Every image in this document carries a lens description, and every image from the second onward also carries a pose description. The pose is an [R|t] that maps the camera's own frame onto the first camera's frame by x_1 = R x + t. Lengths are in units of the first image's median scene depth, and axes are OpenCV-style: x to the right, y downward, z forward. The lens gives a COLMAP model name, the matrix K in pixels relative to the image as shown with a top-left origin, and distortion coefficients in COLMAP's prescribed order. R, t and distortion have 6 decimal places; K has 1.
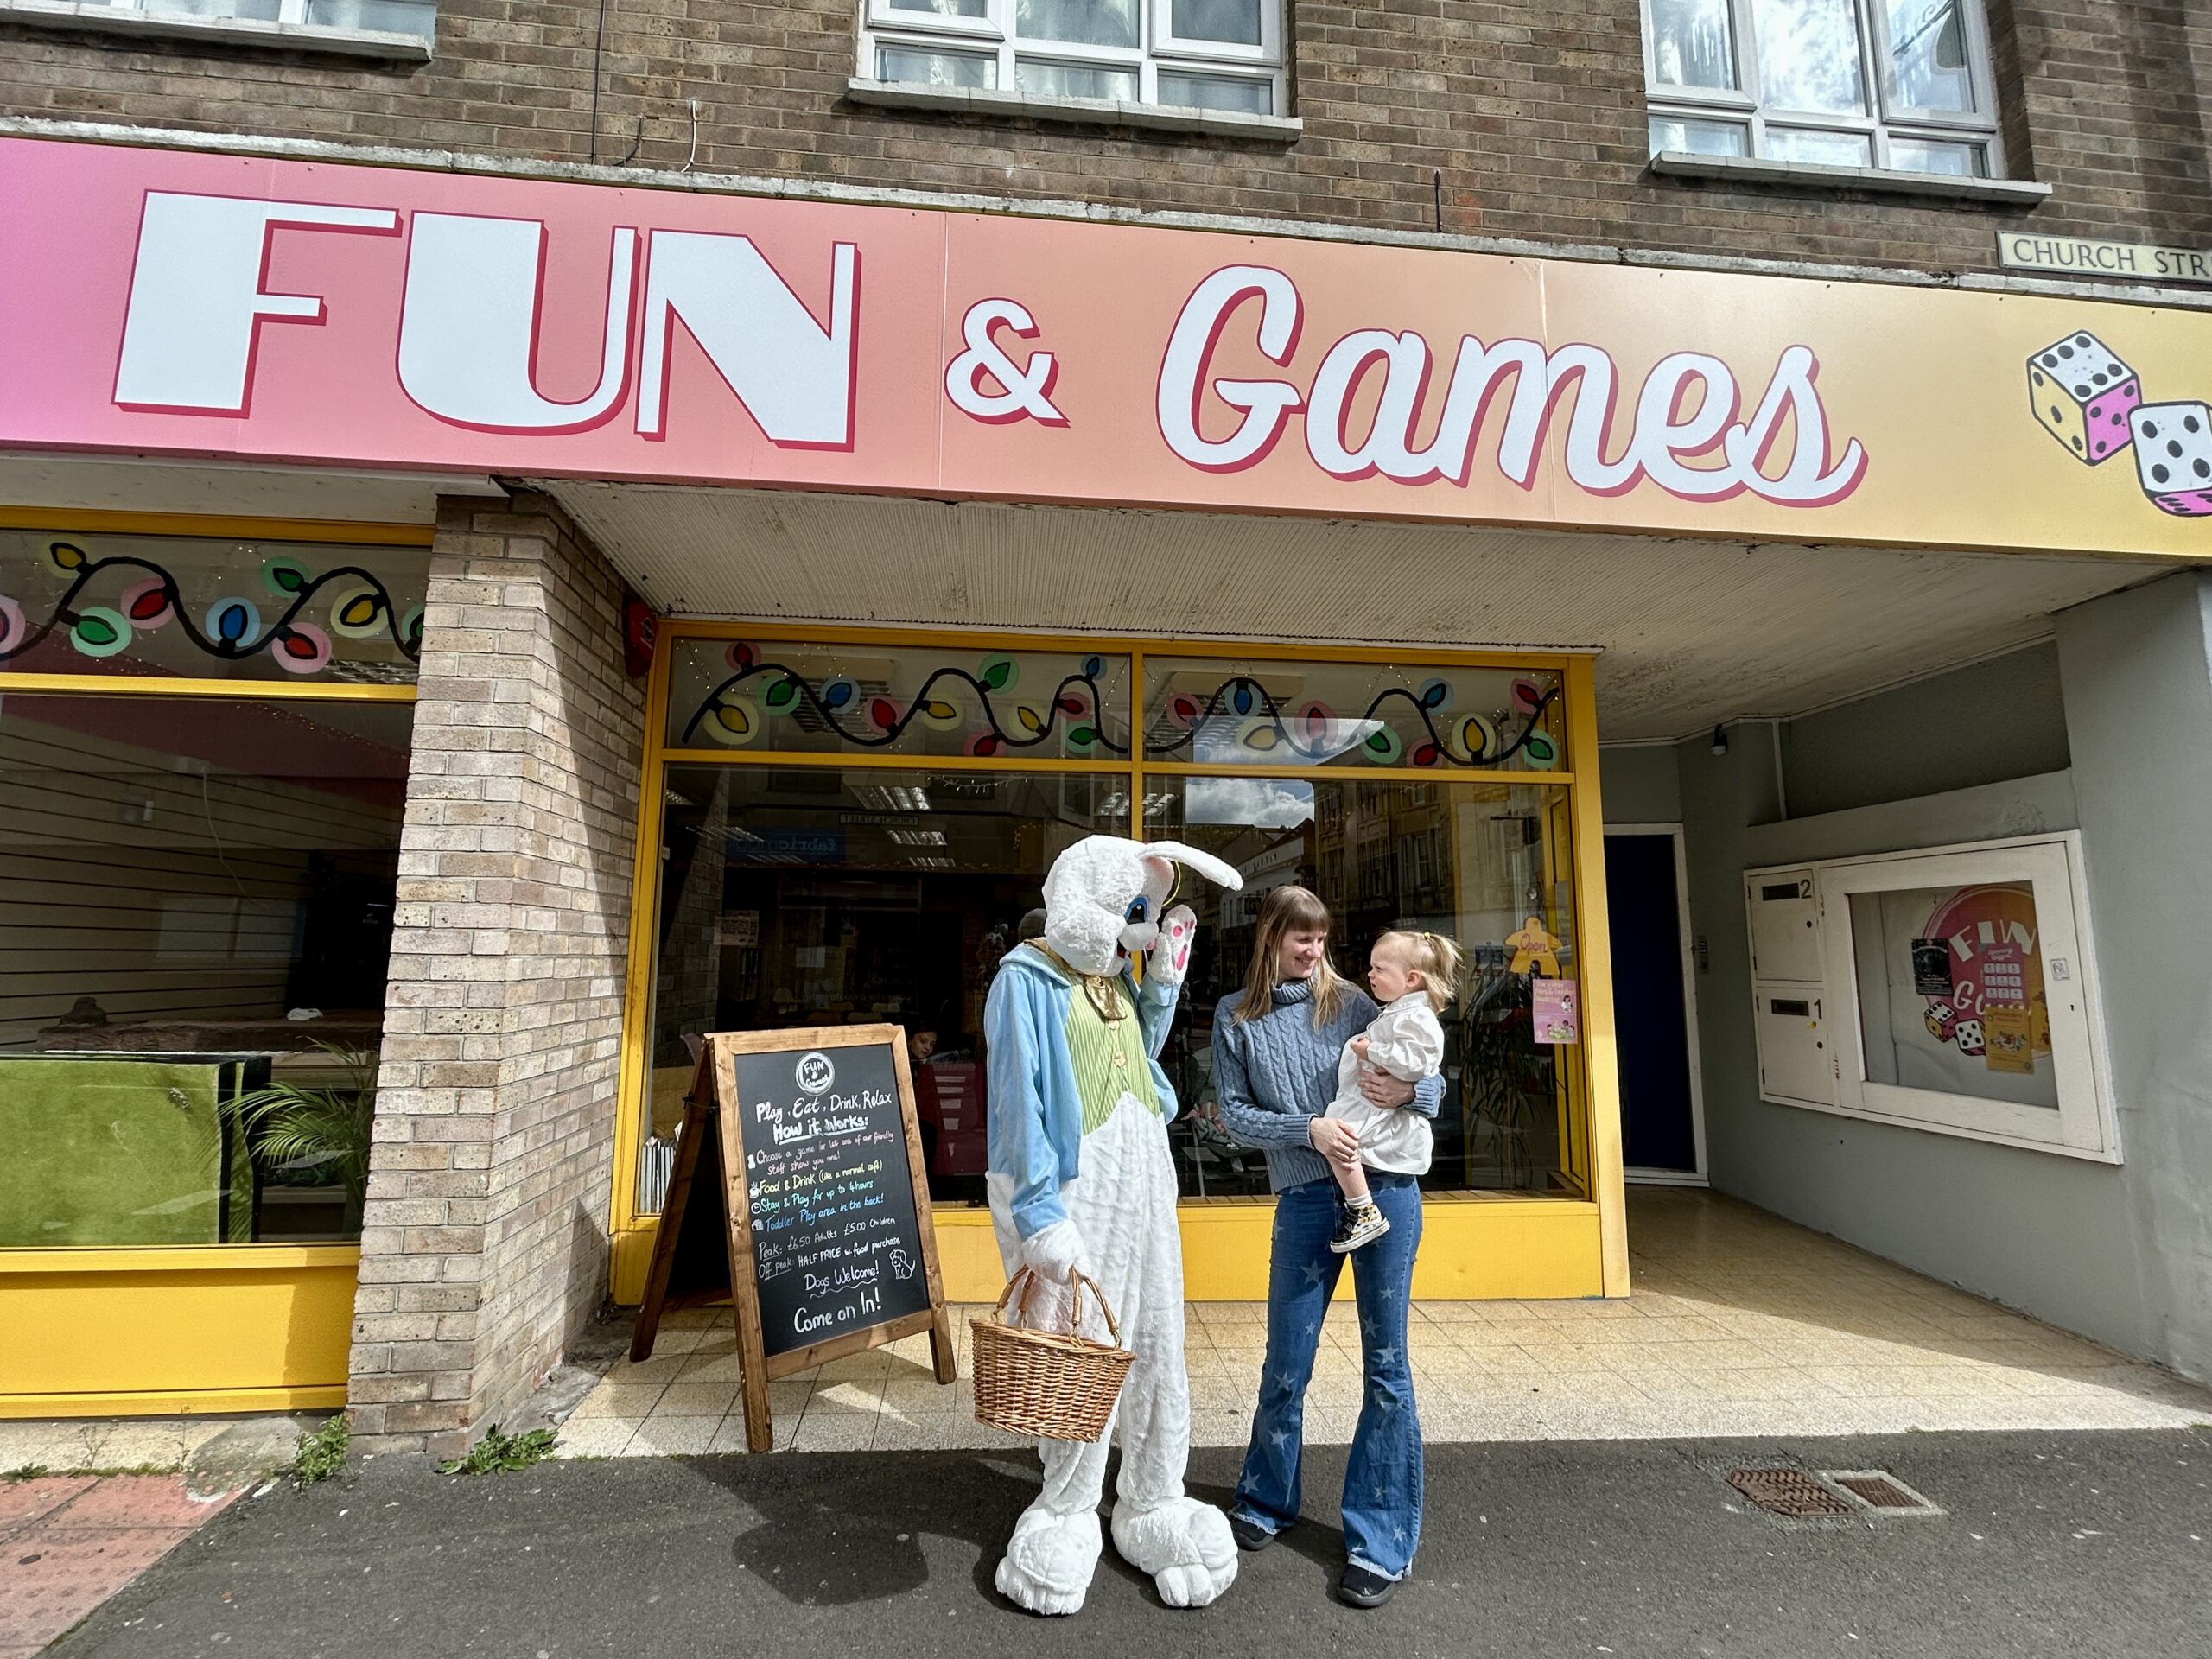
lens RADIAL K [[970.9, 0, 1107.2], [0, 970.9, 822.6], [0, 0, 1]] dist [-0.001899, 0.000038]
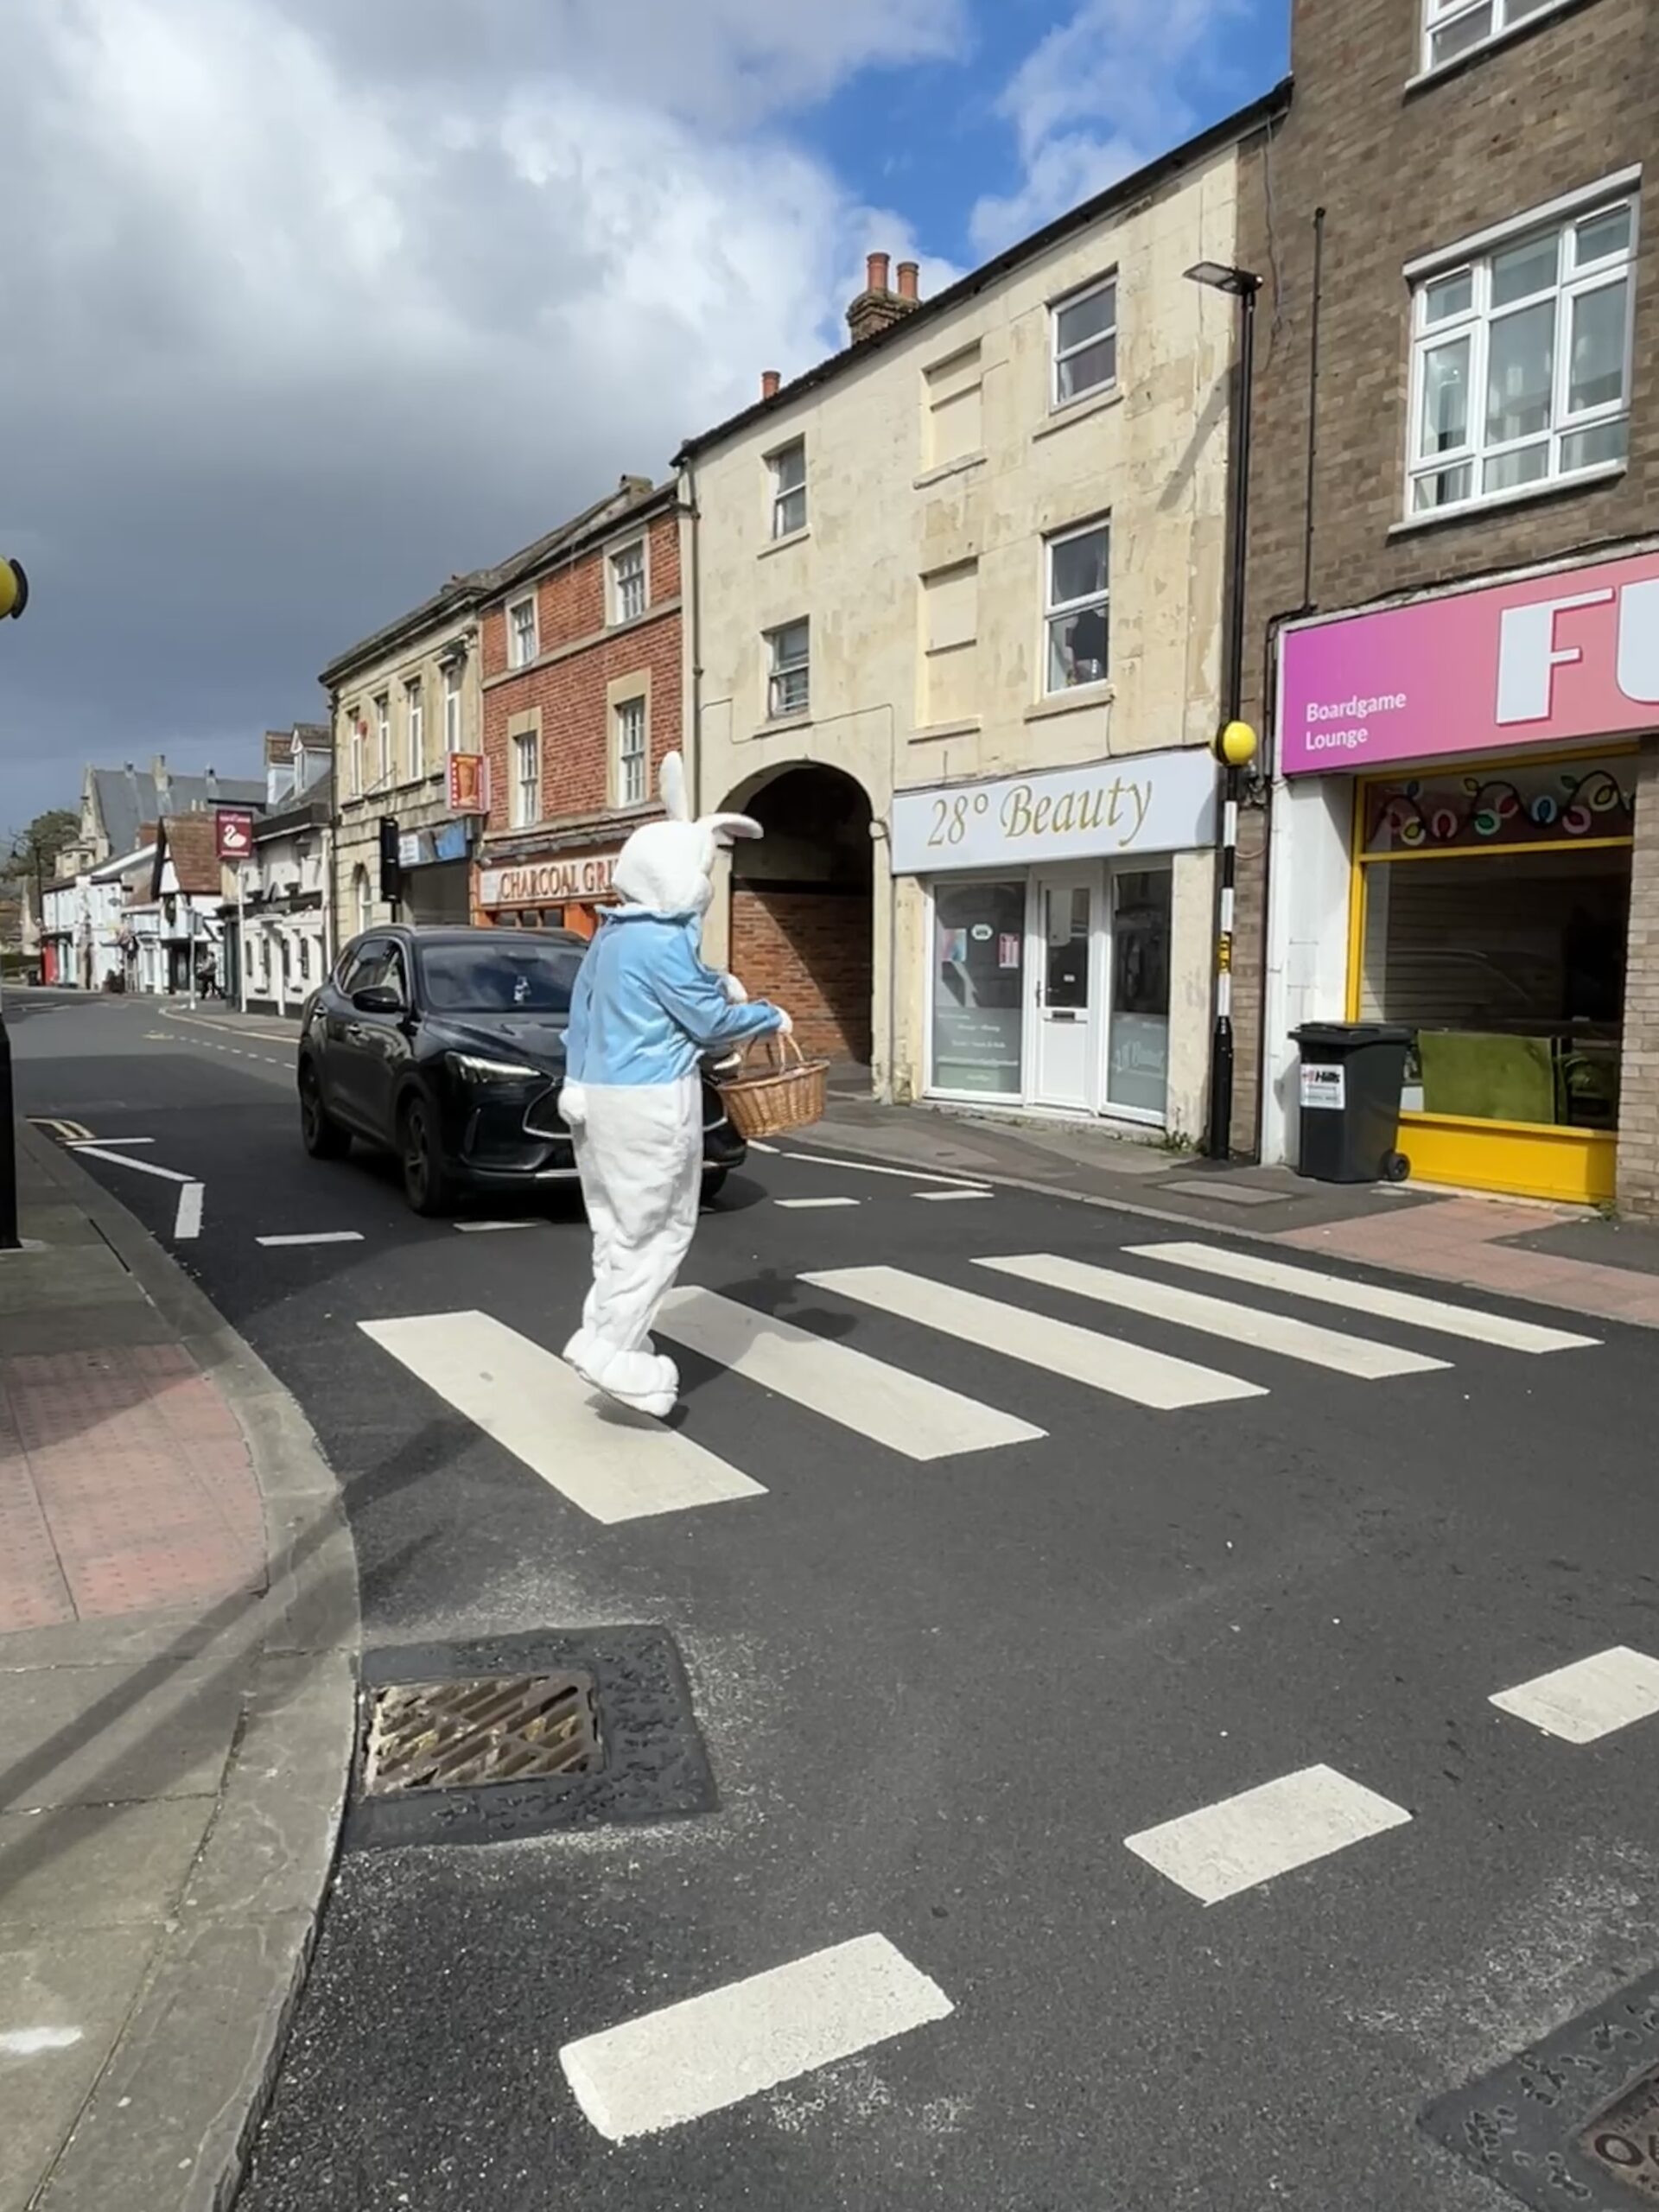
lens RADIAL K [[1531.9, 0, 834.0], [0, 1531.9, 1099.7], [0, 0, 1]] dist [0.010333, -0.009534]
pose [[0.446414, 0.082317, -0.891032, 1.065059], [0.117640, 0.981718, 0.149633, -0.231387], [0.887060, -0.171619, 0.428569, -1.433162]]
